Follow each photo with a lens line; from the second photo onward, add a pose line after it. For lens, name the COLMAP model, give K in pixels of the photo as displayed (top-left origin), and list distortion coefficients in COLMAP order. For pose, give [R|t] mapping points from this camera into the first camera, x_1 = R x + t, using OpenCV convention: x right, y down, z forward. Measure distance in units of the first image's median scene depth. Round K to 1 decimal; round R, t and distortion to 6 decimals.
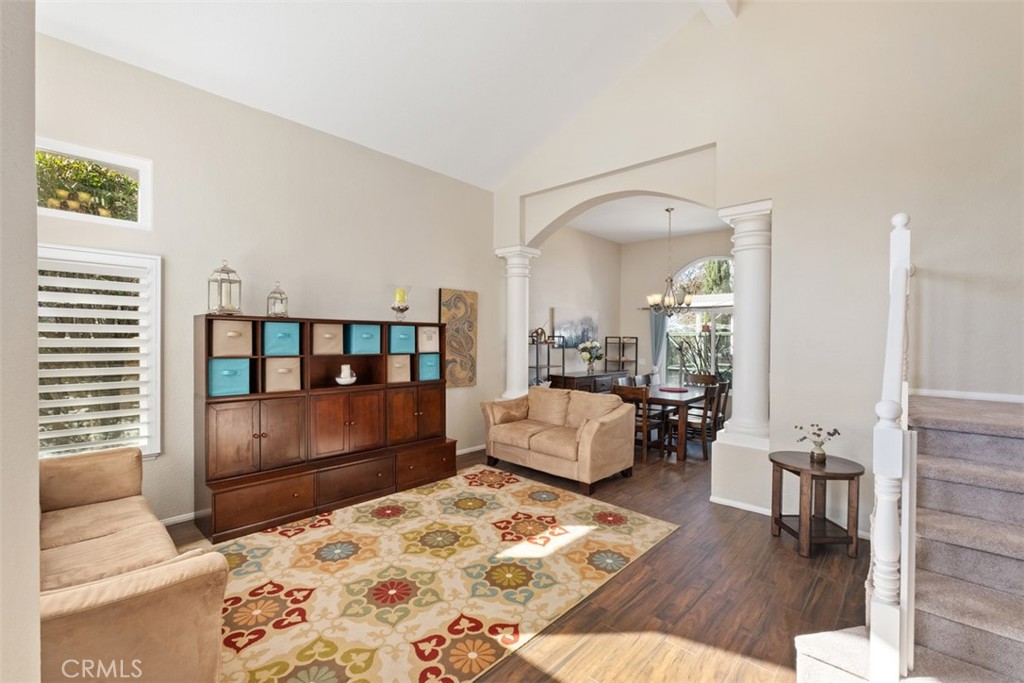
lens RADIAL K [[443.5, 0, 510.8], [0, 443.5, 339.3], [0, 0, 1]] dist [-0.001665, -0.000039]
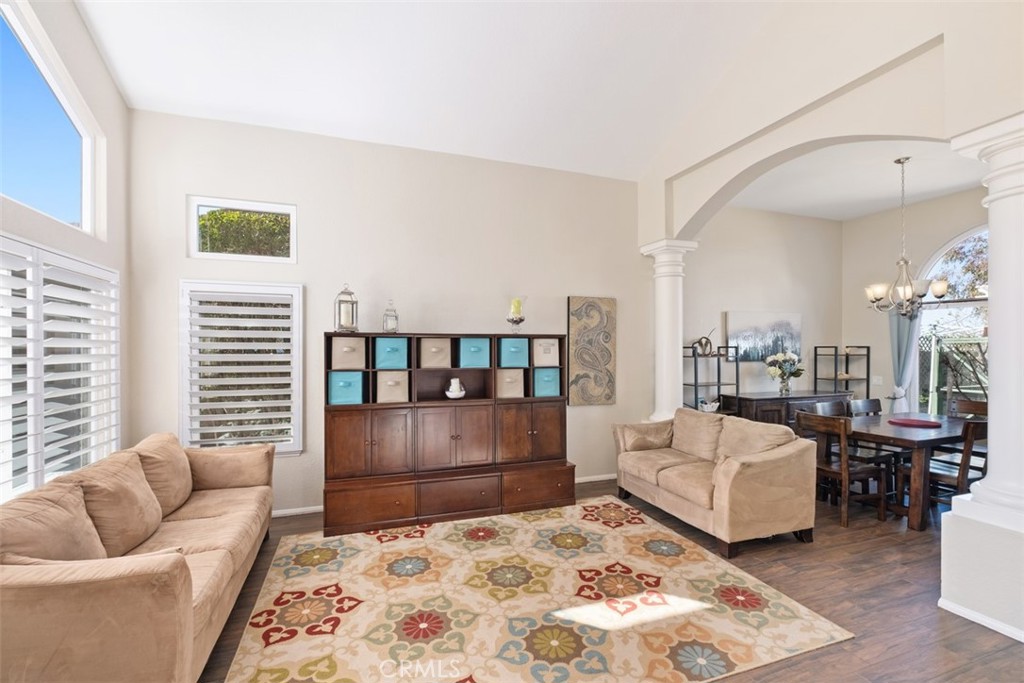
lens RADIAL K [[448.9, 0, 514.2], [0, 448.9, 349.9], [0, 0, 1]] dist [-0.002743, -0.000331]
pose [[0.885766, -0.012555, -0.463963, 0.218037], [0.009852, 0.999917, -0.008250, 0.002502], [0.464028, 0.002736, 0.885816, 0.163511]]
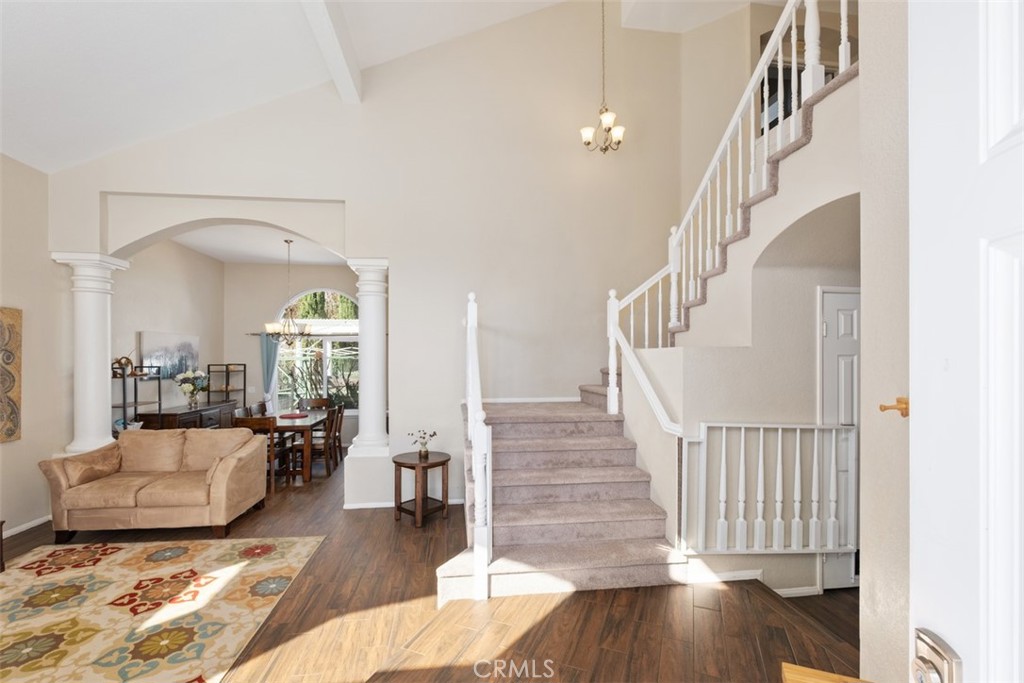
lens RADIAL K [[451.6, 0, 508.8], [0, 451.6, 354.7], [0, 0, 1]] dist [-0.001999, -0.000072]
pose [[0.644082, -0.005369, 0.764938, -0.172850], [0.012129, 0.999921, -0.003194, -0.029100], [-0.764860, 0.011335, 0.644096, -0.093655]]
